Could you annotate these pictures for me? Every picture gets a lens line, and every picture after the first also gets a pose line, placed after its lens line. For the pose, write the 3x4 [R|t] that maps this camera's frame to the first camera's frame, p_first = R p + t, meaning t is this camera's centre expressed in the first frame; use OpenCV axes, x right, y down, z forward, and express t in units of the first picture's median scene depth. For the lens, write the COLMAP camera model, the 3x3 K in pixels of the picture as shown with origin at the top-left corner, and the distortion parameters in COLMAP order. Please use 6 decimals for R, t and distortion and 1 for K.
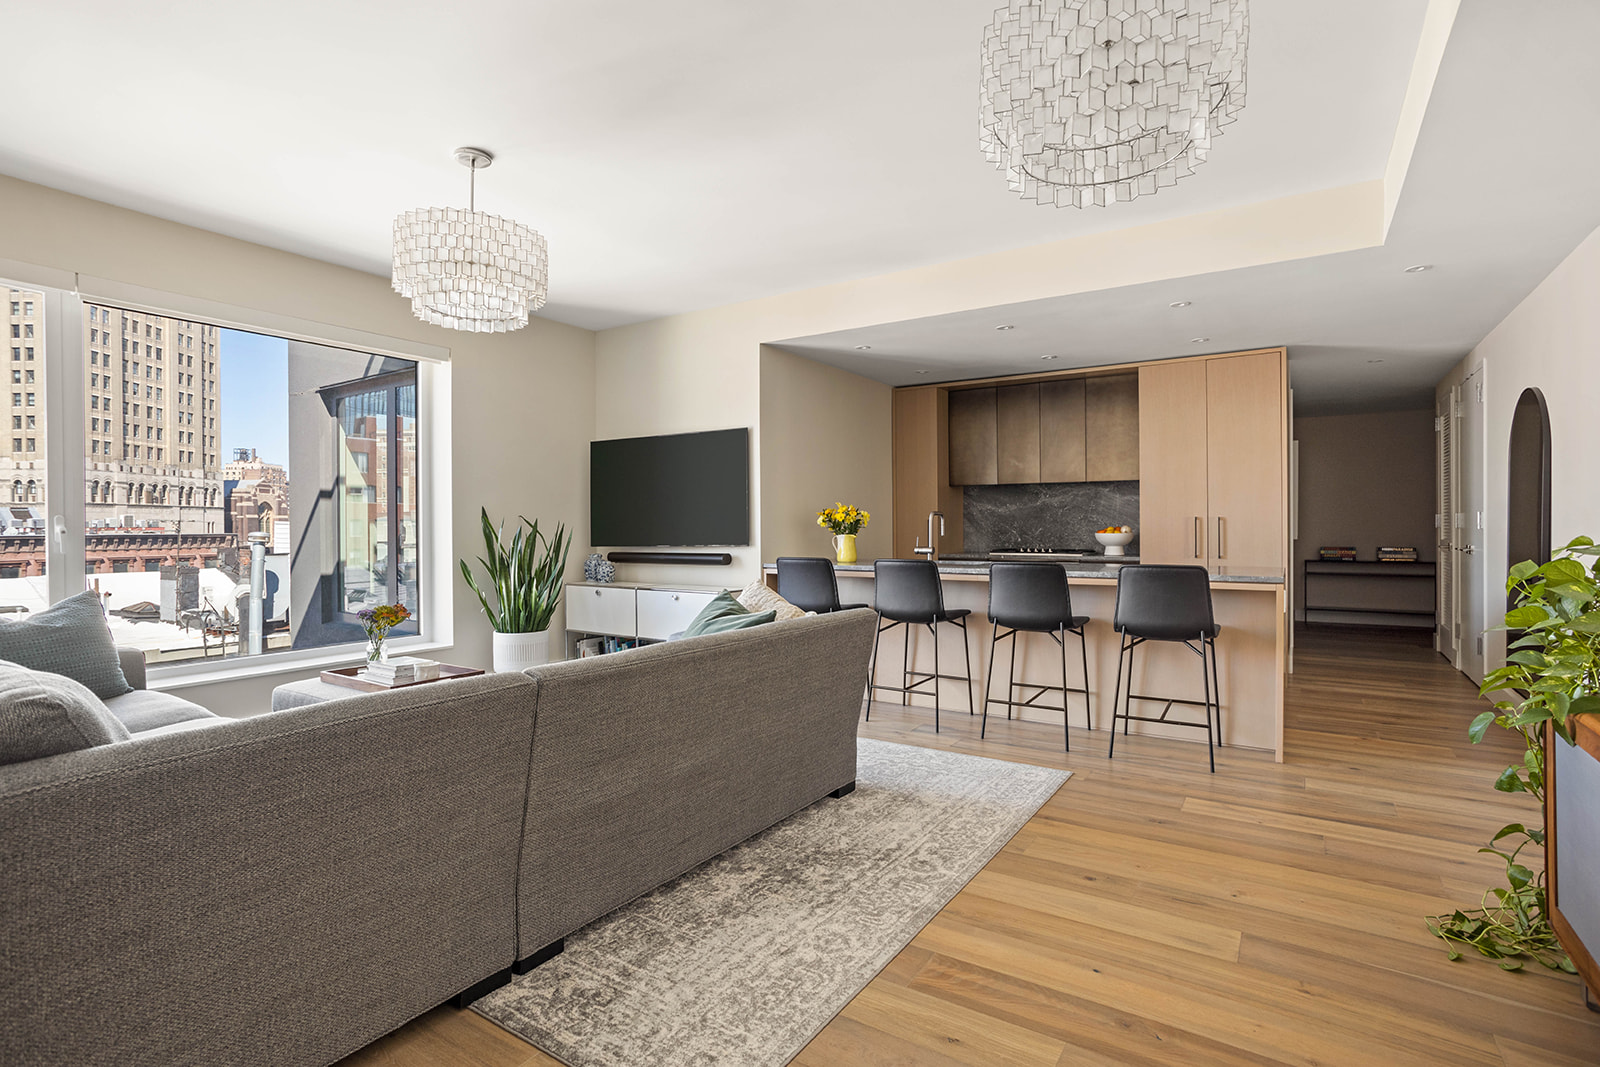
lens RADIAL K [[769.3, 0, 799.6], [0, 769.3, 534.9], [0, 0, 1]] dist [-0.005038, 0.000451]
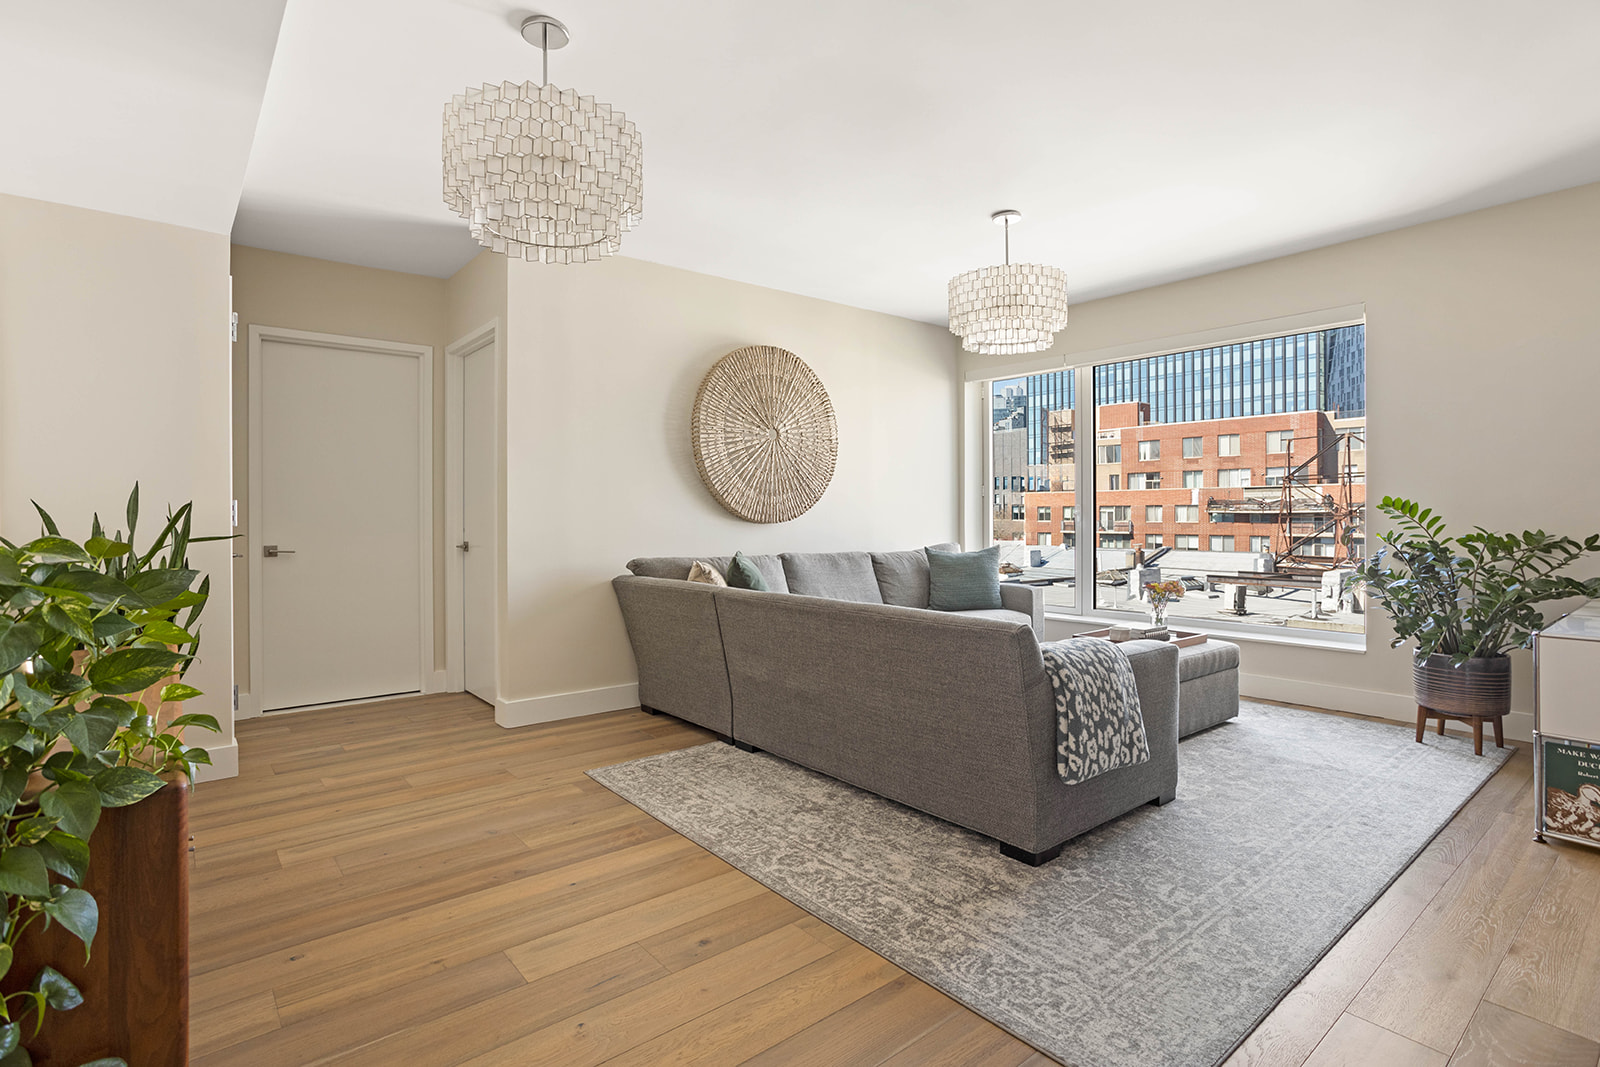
lens RADIAL K [[769.3, 0, 785.0], [0, 769.3, 517.6], [0, 0, 1]] dist [-0.005038, 0.000451]
pose [[-0.304102, 0.003655, -0.952632, 1.202251], [0.004571, 0.999987, 0.002377, -0.012624], [0.952629, -0.003631, -0.304115, 1.409824]]
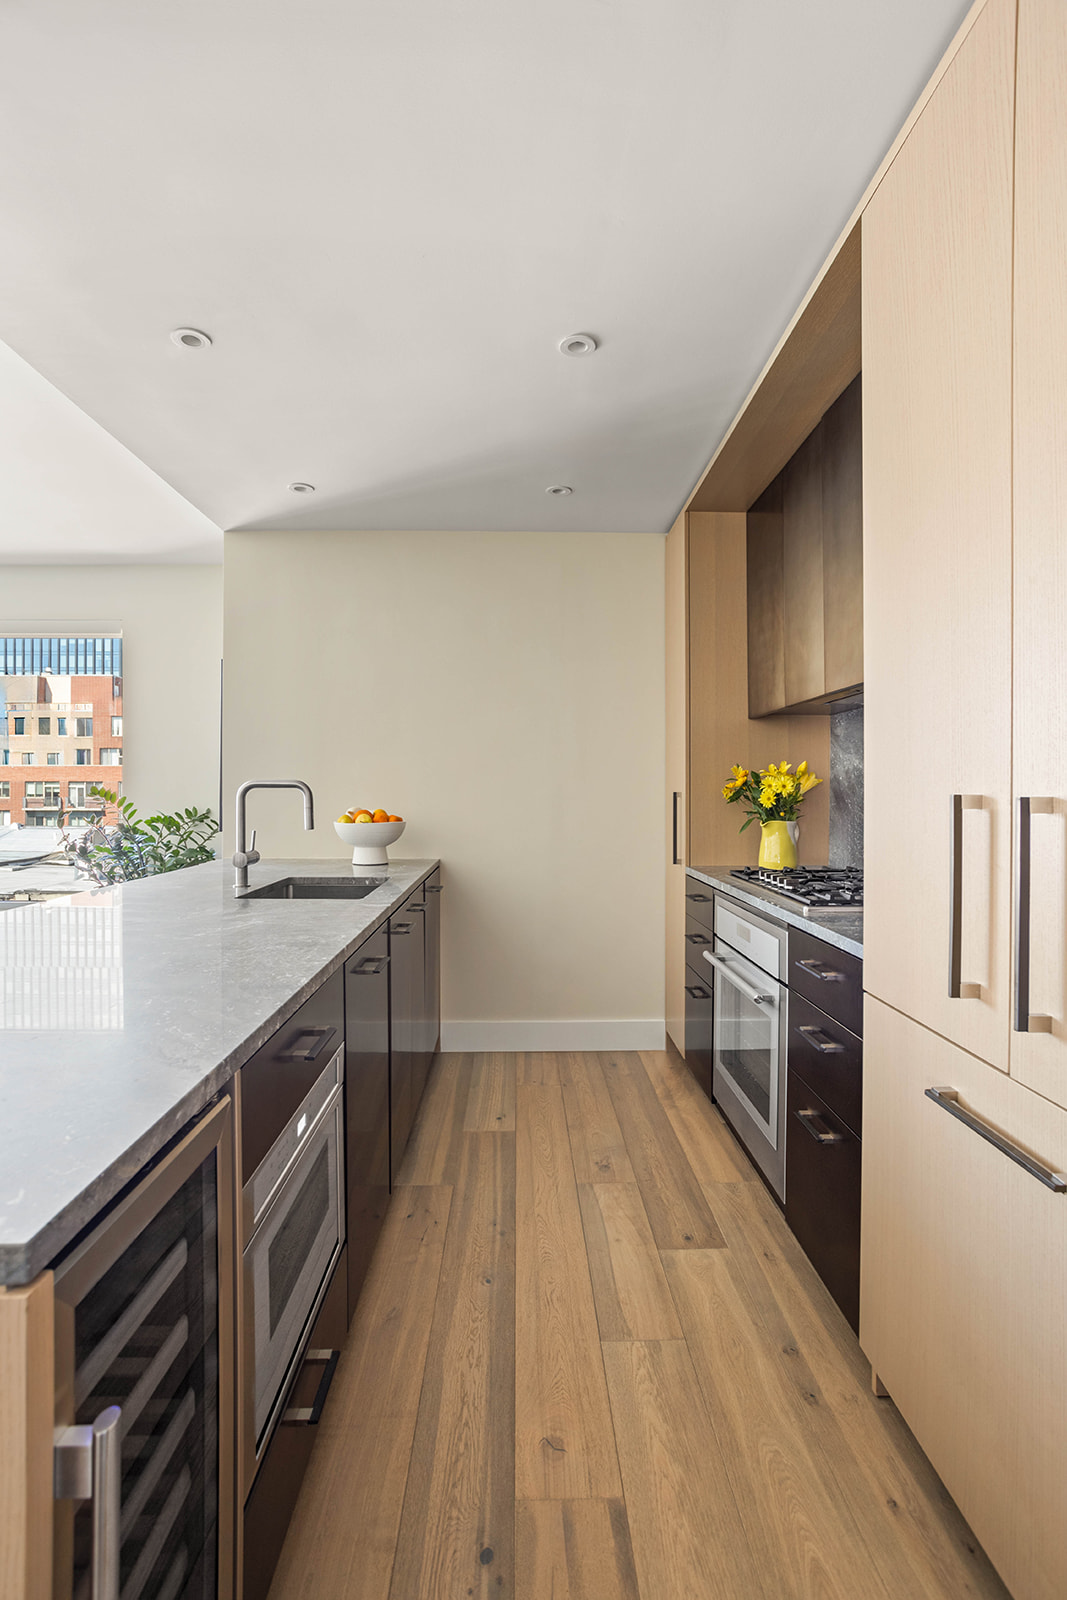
lens RADIAL K [[769.3, 0, 526.0], [0, 769.3, 797.5], [0, 0, 1]] dist [-0.005038, 0.000451]
pose [[0.556862, 0.009189, -0.830554, 1.237672], [-0.001284, 0.999947, 0.010202, -0.015655], [0.830604, -0.004615, 0.556845, 1.468786]]
